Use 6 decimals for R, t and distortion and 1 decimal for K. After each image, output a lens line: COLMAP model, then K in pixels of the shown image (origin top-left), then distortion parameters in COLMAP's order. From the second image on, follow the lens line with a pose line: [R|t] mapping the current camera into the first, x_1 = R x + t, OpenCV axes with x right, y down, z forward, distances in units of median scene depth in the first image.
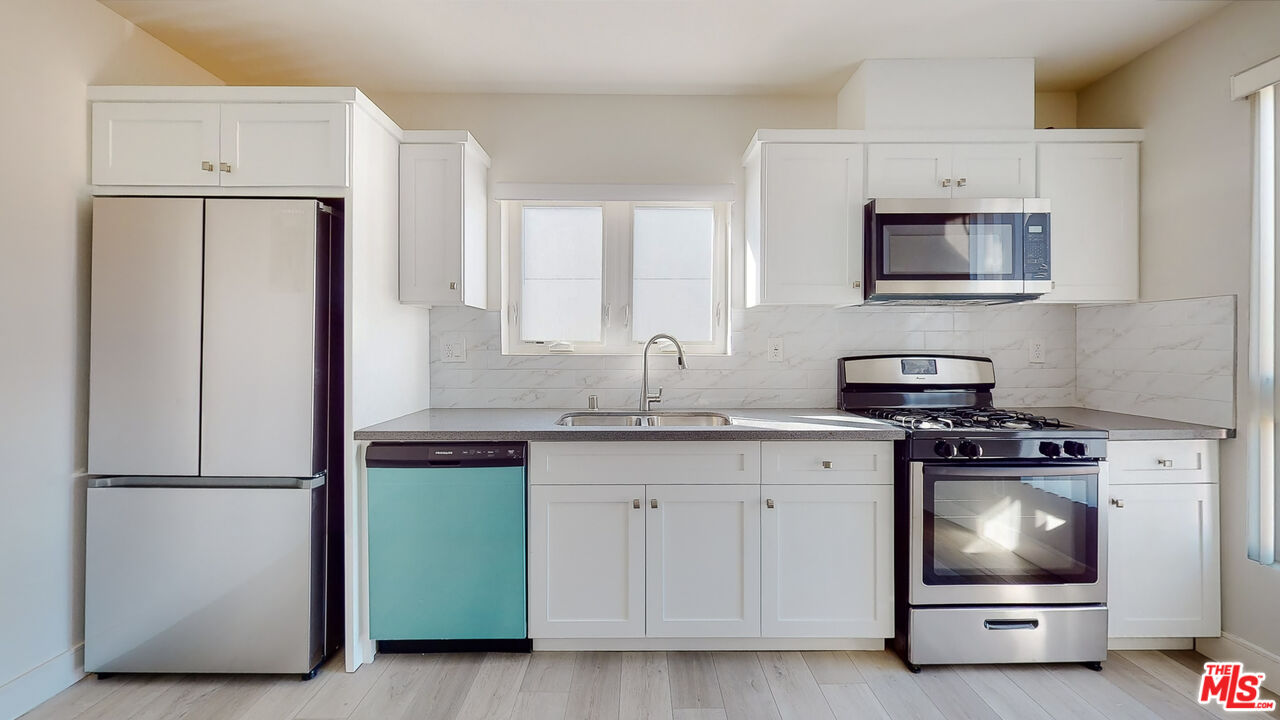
lens RADIAL K [[475.9, 0, 635.4], [0, 475.9, 344.9], [0, 0, 1]] dist [0.000004, 0.000163]
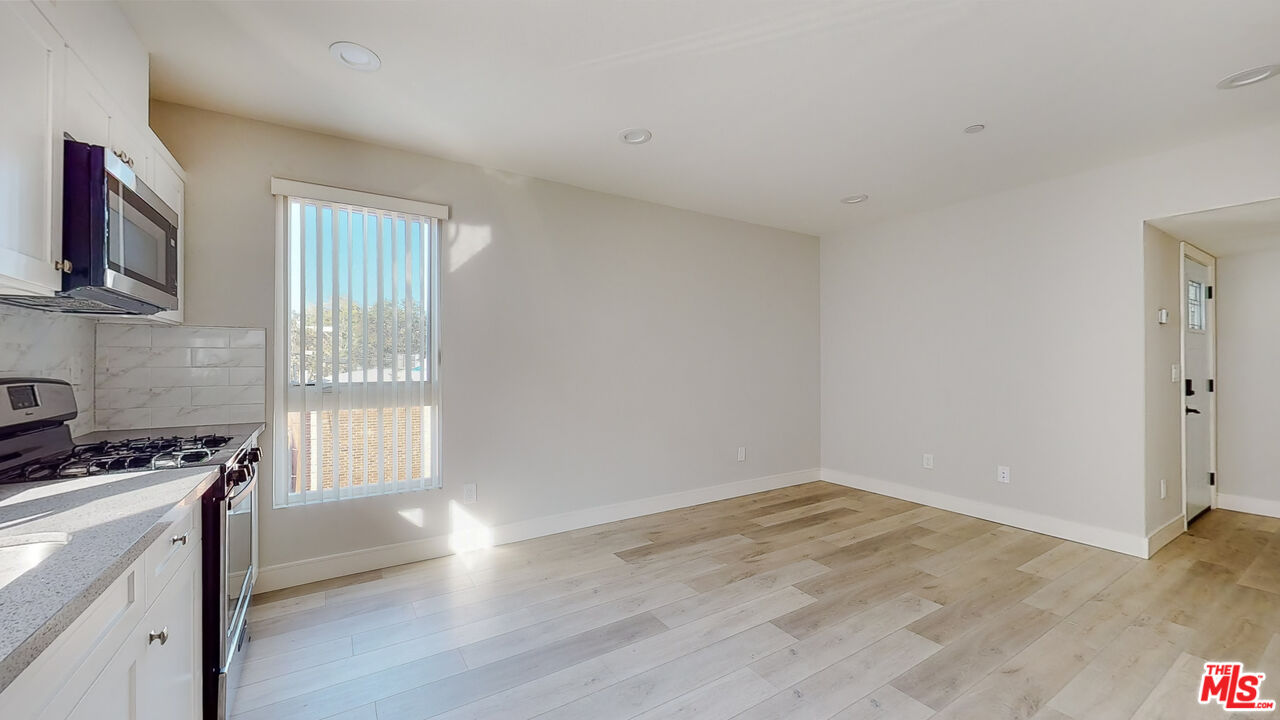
lens RADIAL K [[473.4, 0, 618.0], [0, 473.4, 361.8], [0, 0, 1]] dist [0.000422, -0.000013]
pose [[-0.512943, 0.004507, 0.858411, -0.448952], [0.002048, 0.999990, -0.004027, 0.002321], [-0.858420, -0.000308, -0.512947, 0.724023]]
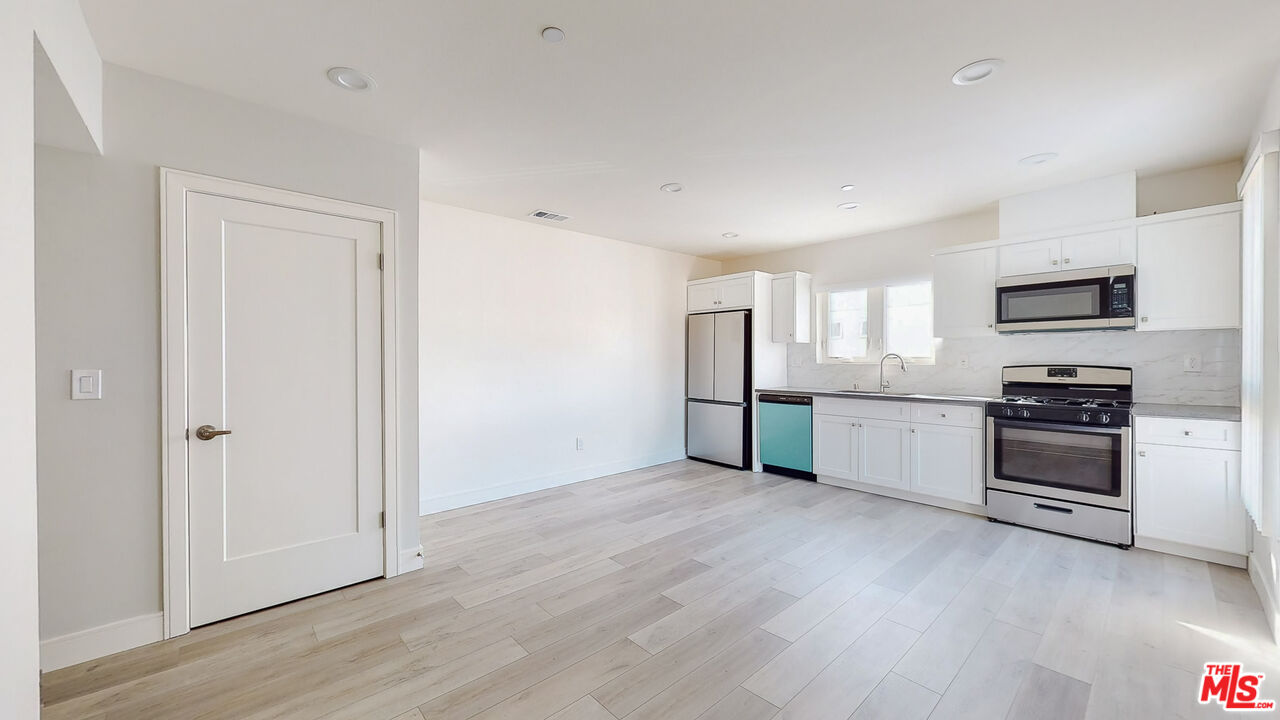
lens RADIAL K [[469.6, 0, 645.6], [0, 469.6, 356.2], [0, 0, 1]] dist [-0.000685, -0.000061]
pose [[0.672106, -0.005195, -0.740437, 0.951658], [0.003382, 0.999986, -0.003946, -0.007823], [0.740447, 0.000148, 0.672114, -1.246948]]
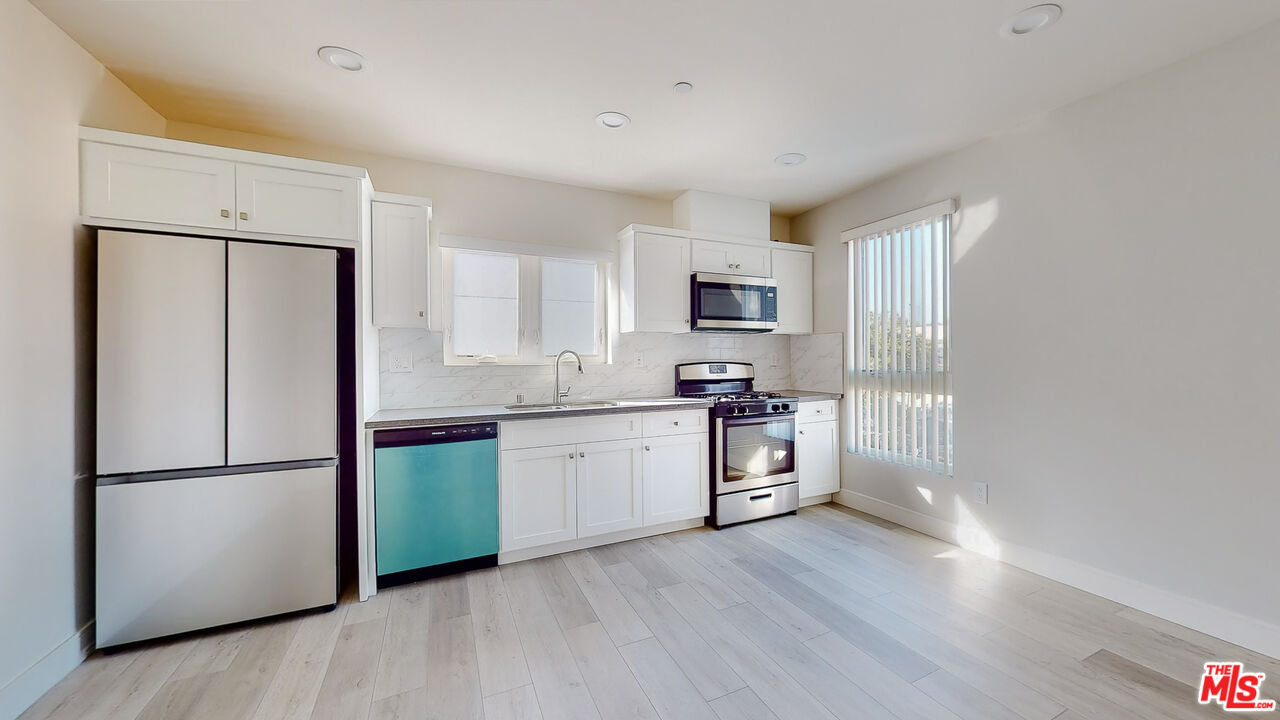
lens RADIAL K [[470.4, 0, 668.0], [0, 470.4, 359.9], [0, 0, 1]] dist [-0.000180, -0.000078]
pose [[0.897874, -0.008935, 0.440162, -0.359028], [0.007748, 0.999960, 0.004493, 0.004547], [-0.440184, -0.000623, 0.897907, -0.510555]]
